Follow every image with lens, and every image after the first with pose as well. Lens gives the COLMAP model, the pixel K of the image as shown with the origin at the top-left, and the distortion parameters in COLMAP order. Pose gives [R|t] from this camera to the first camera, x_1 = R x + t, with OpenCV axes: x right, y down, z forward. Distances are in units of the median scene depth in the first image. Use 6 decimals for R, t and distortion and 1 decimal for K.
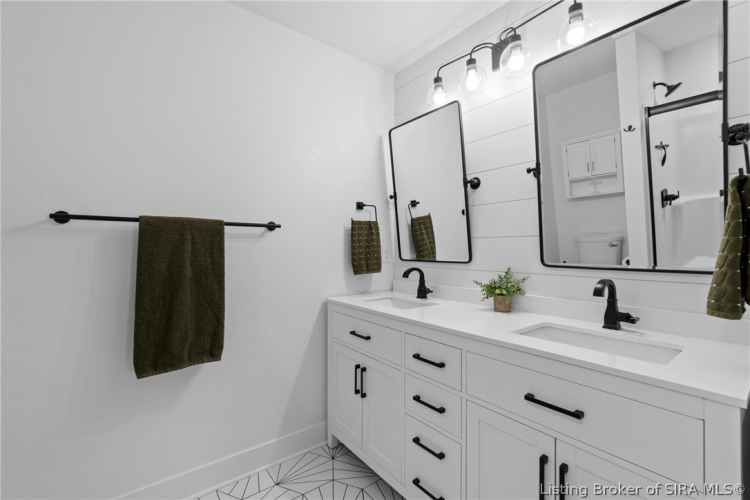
lens RADIAL K [[321.5, 0, 370.7], [0, 321.5, 249.2], [0, 0, 1]] dist [-0.003814, 0.000028]
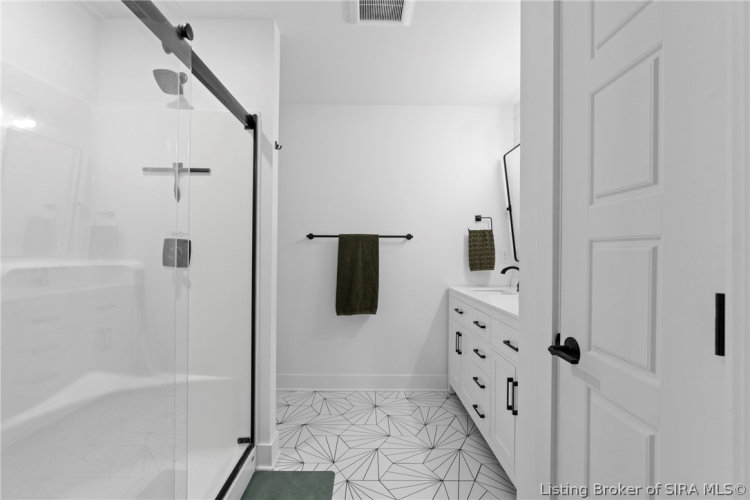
lens RADIAL K [[363.9, 0, 373.6], [0, 363.9, 252.6], [0, 0, 1]] dist [0.003129, 0.000316]
pose [[0.794855, 0.003341, -0.606790, 0.682219], [-0.004747, 0.999988, -0.000712, 0.008470], [0.606780, 0.003447, 0.794862, -0.551370]]
